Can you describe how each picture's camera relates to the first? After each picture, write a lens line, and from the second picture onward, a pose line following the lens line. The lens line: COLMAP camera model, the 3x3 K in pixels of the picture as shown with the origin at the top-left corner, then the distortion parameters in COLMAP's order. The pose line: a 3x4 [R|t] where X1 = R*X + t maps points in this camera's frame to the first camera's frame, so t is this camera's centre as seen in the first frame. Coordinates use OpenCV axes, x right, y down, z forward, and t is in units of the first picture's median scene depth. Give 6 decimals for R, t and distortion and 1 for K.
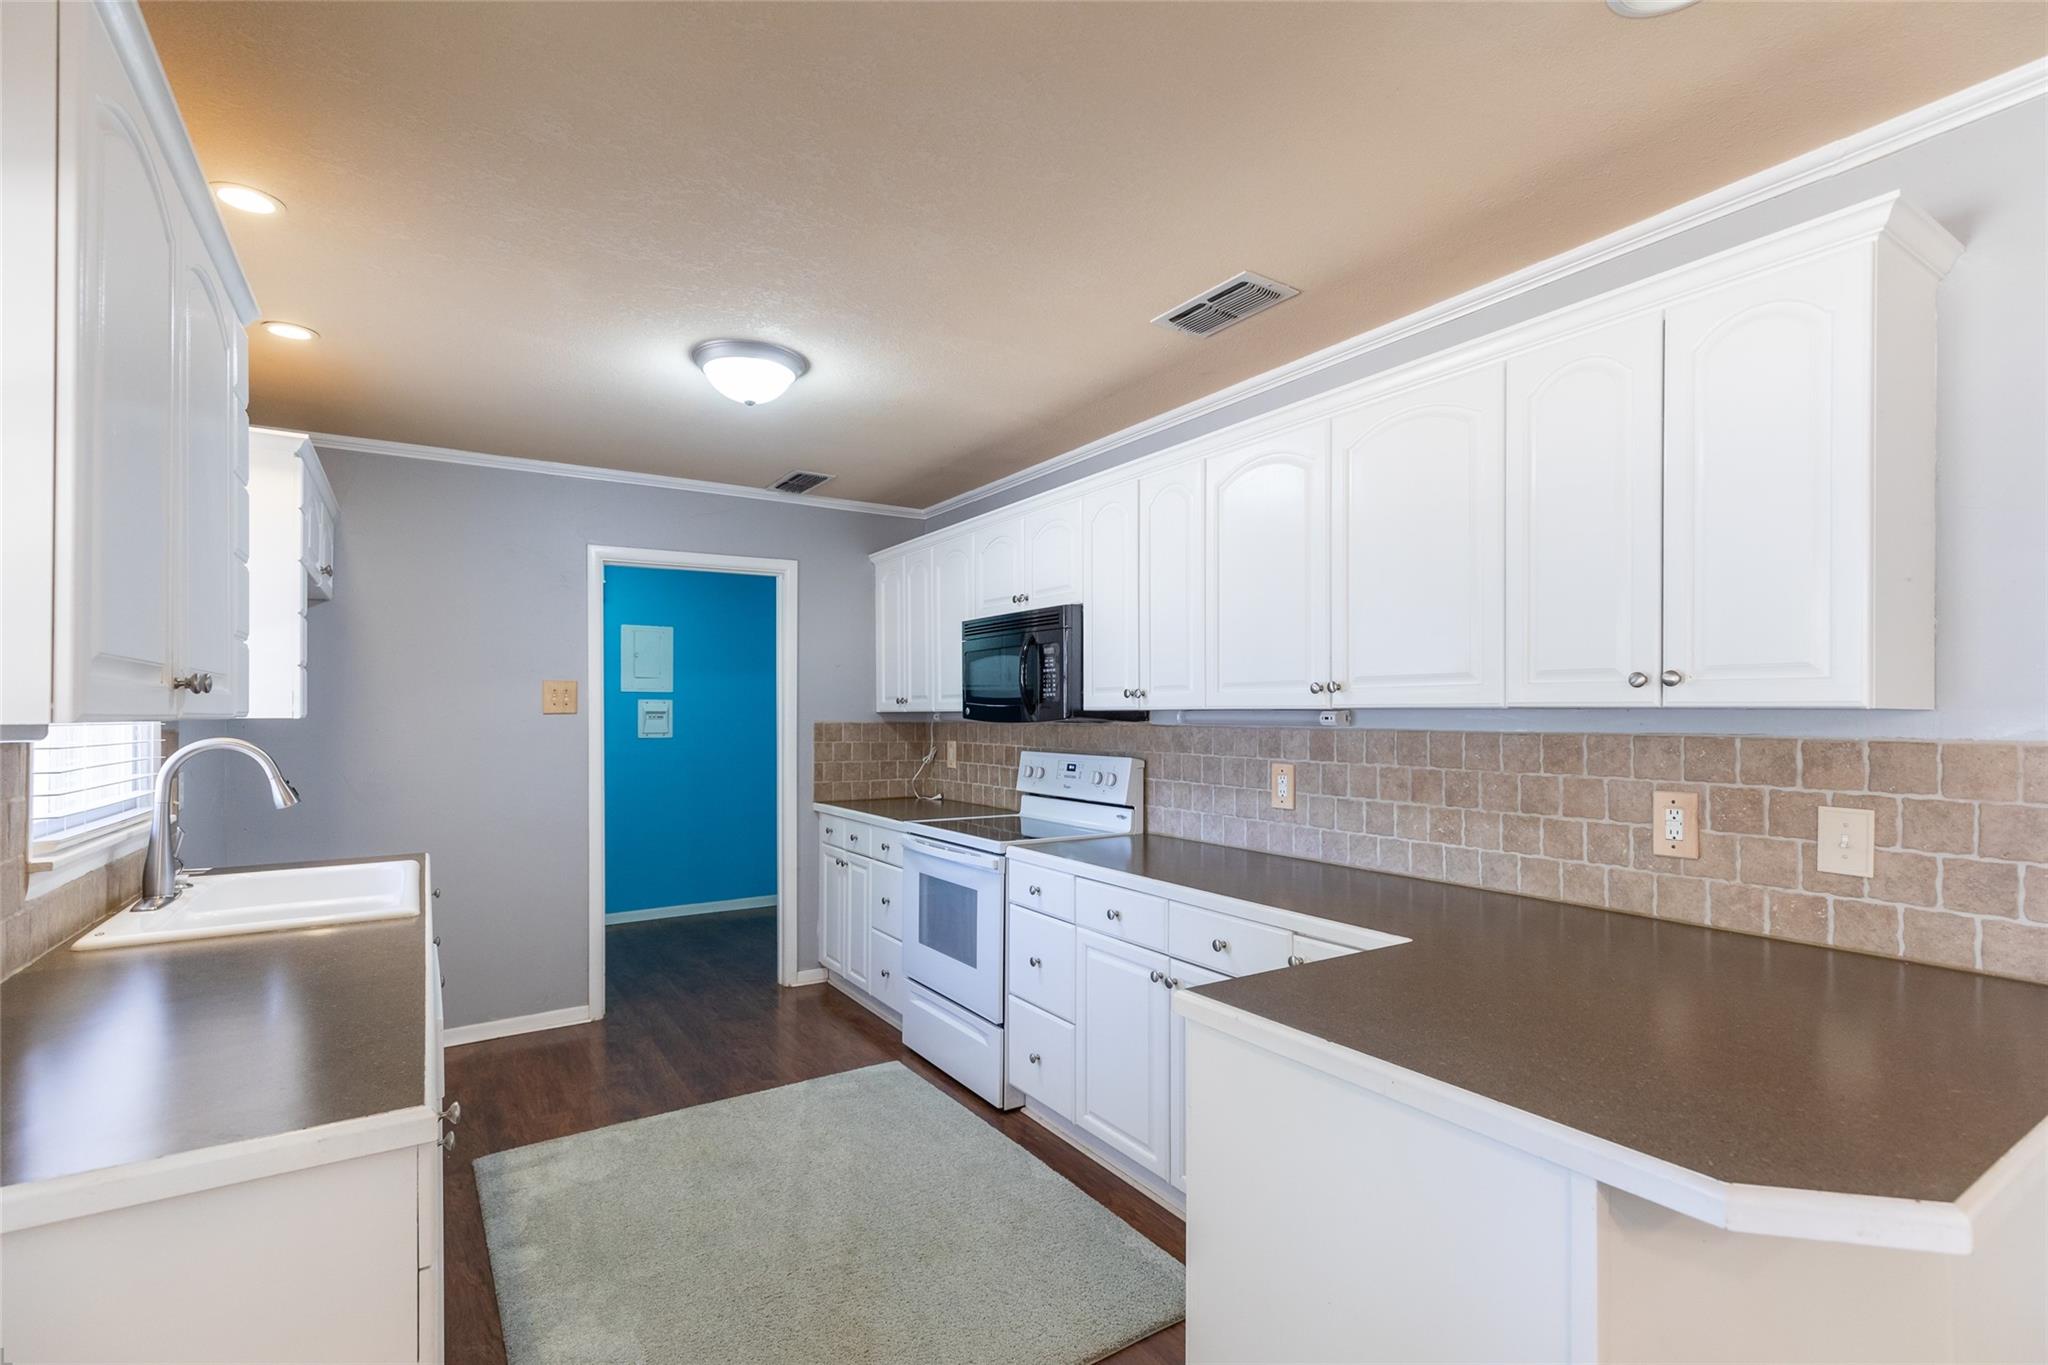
lens RADIAL K [[930.8, 0, 1043.2], [0, 930.8, 711.7], [0, 0, 1]] dist [0.000821, 0.000335]
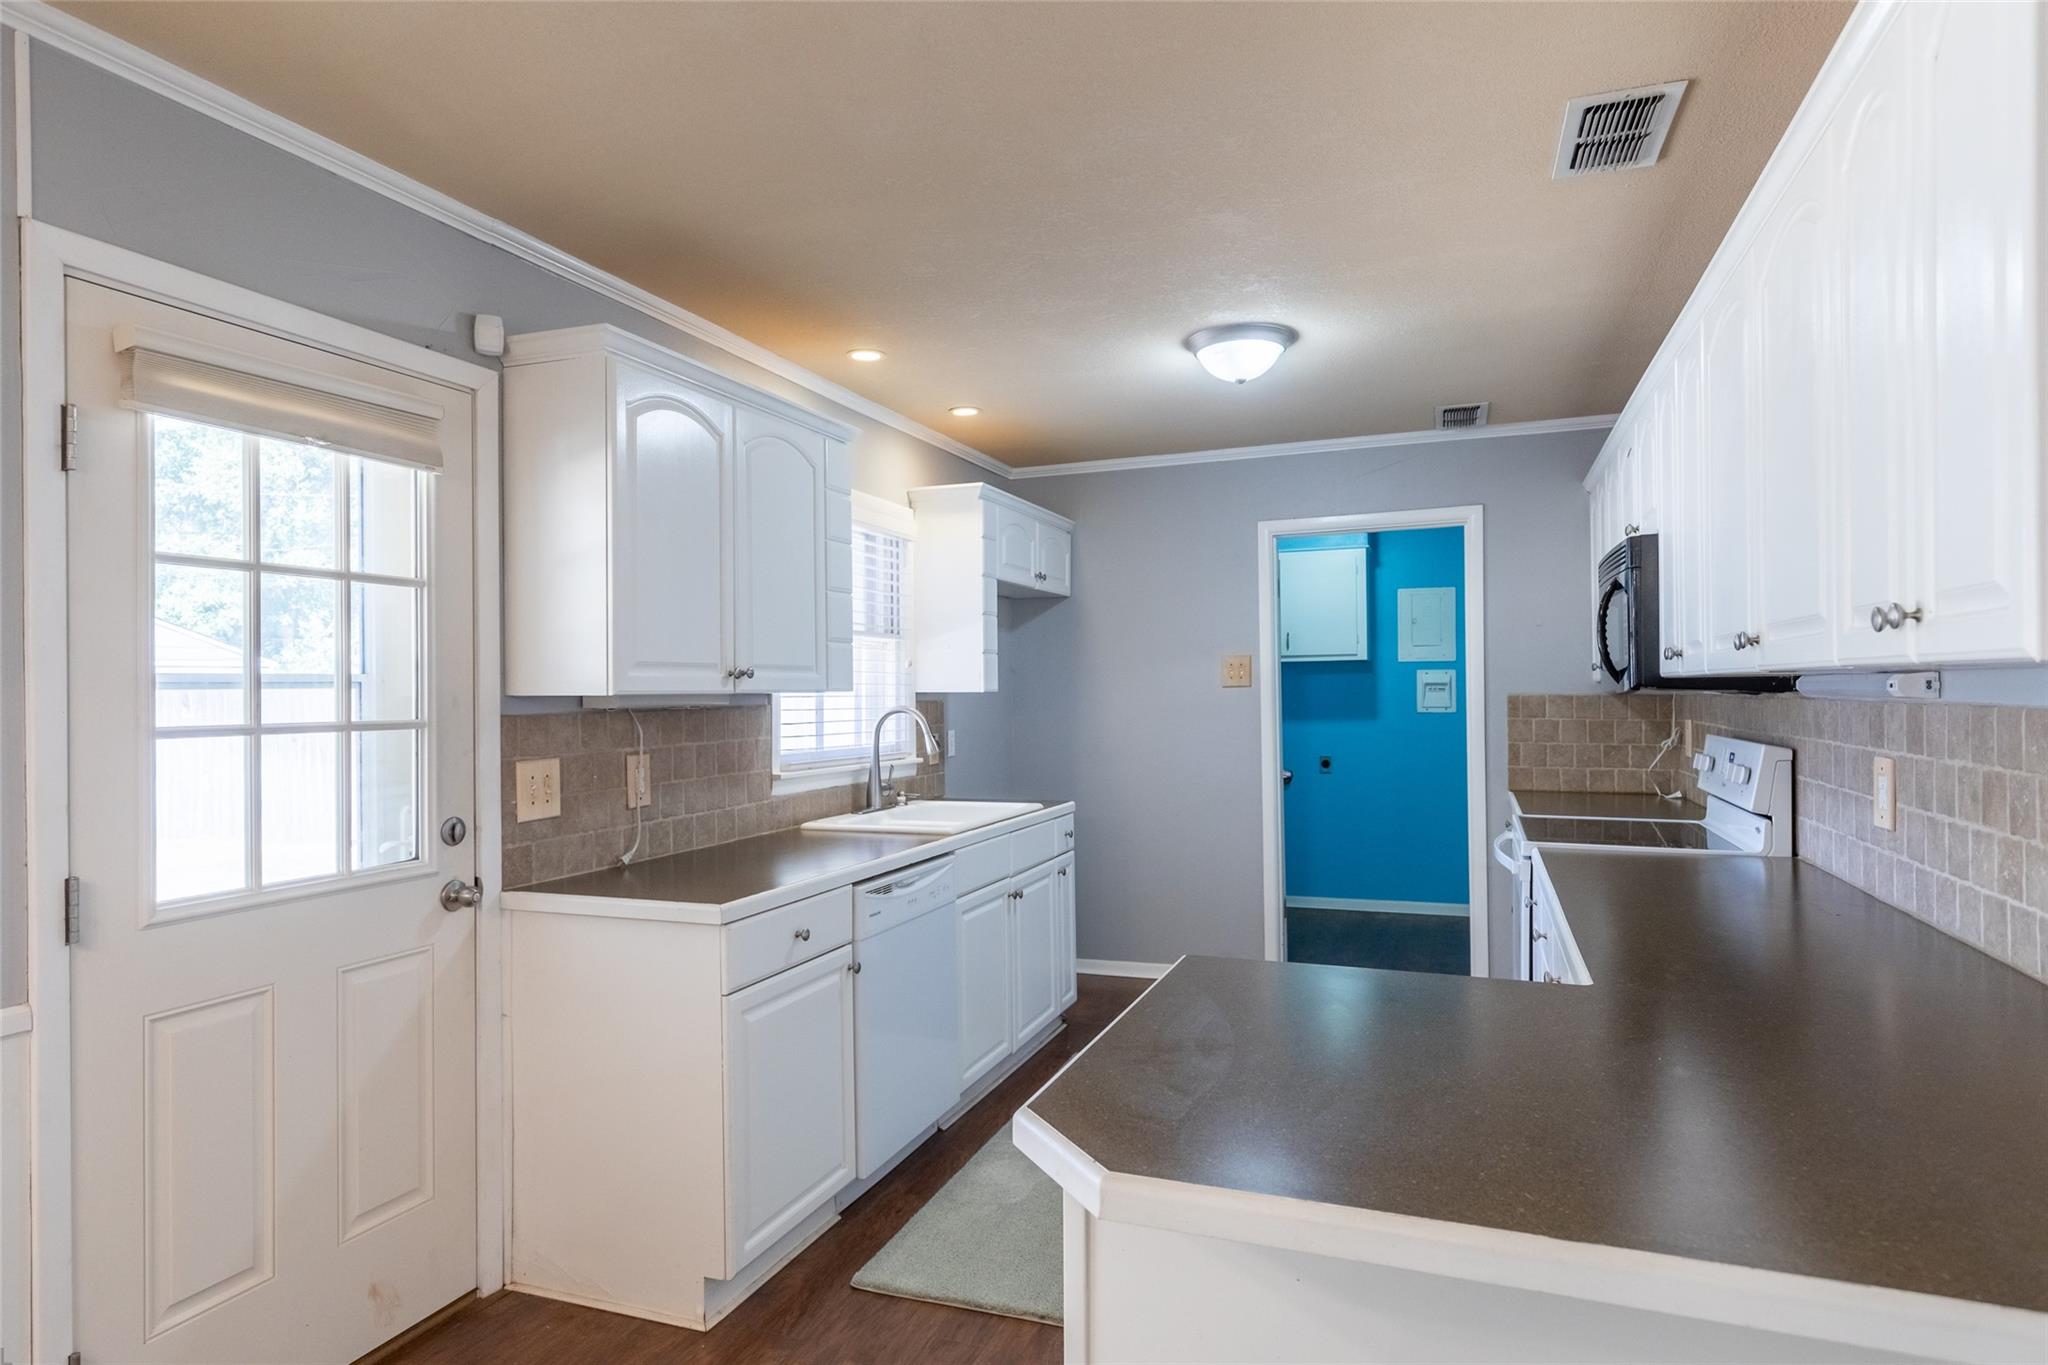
lens RADIAL K [[1161.4, 0, 1014.1], [0, 1161.4, 689.1], [0, 0, 1]] dist [0.006178, 0.000766]
pose [[0.574339, -0.006431, -0.818592, 0.477867], [0.010612, 0.999944, -0.000410, 0.002982], [0.818549, -0.008451, 0.574375, 0.052245]]
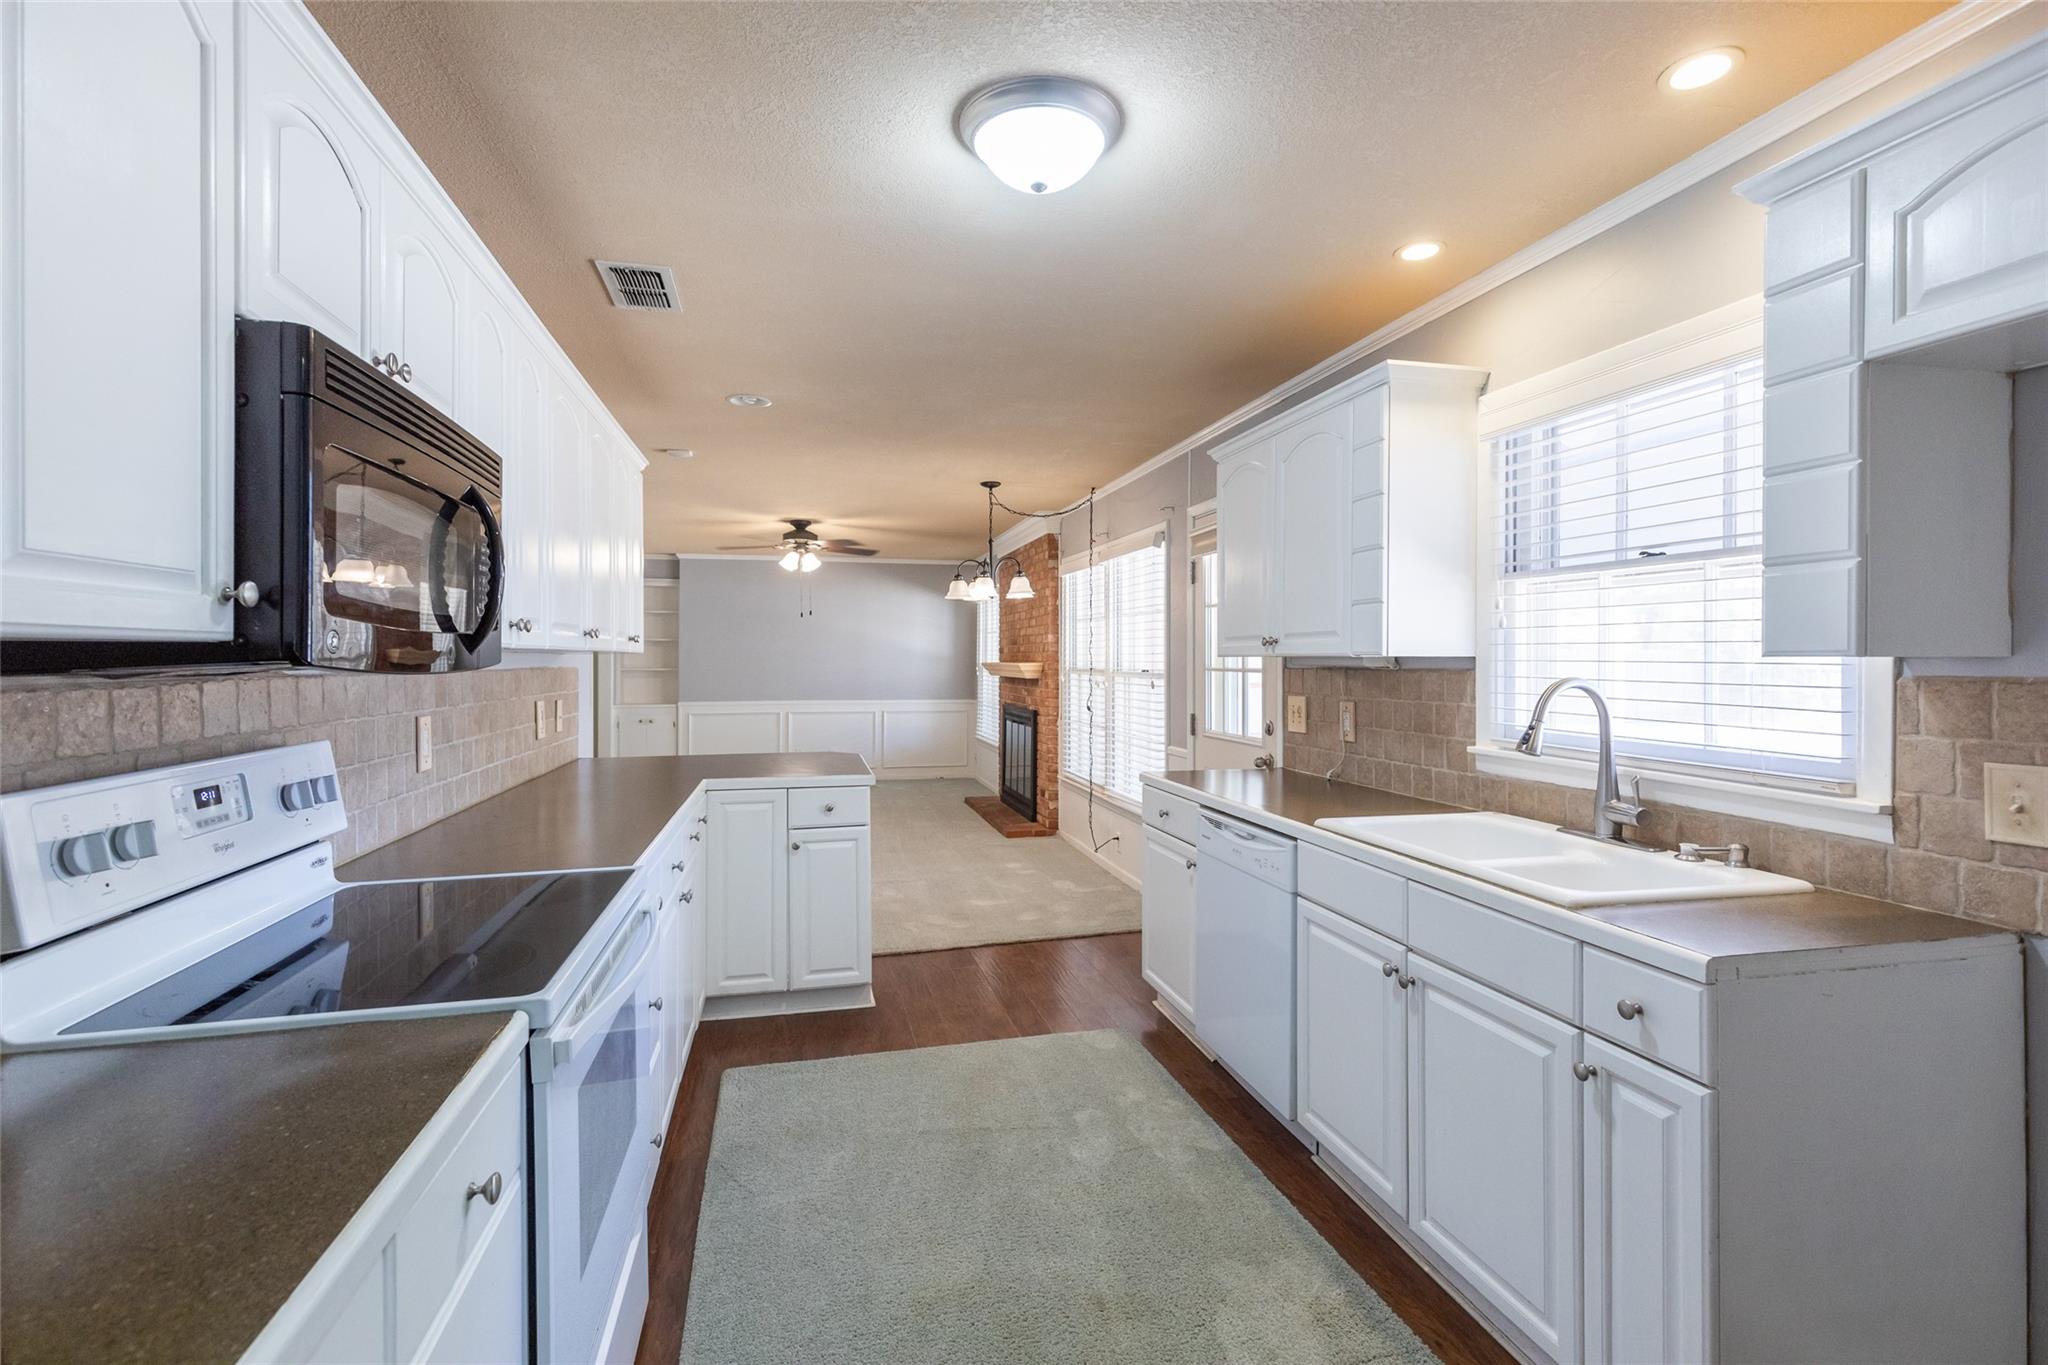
lens RADIAL K [[930.8, 0, 1018.2], [0, 930.8, 668.9], [0, 0, 1]] dist [0.000821, 0.000335]
pose [[-0.932161, 0.001493, 0.362040, -0.428777], [0.004103, 0.999971, 0.006440, 0.007651], [-0.362020, 0.007489, -0.932140, 1.312196]]
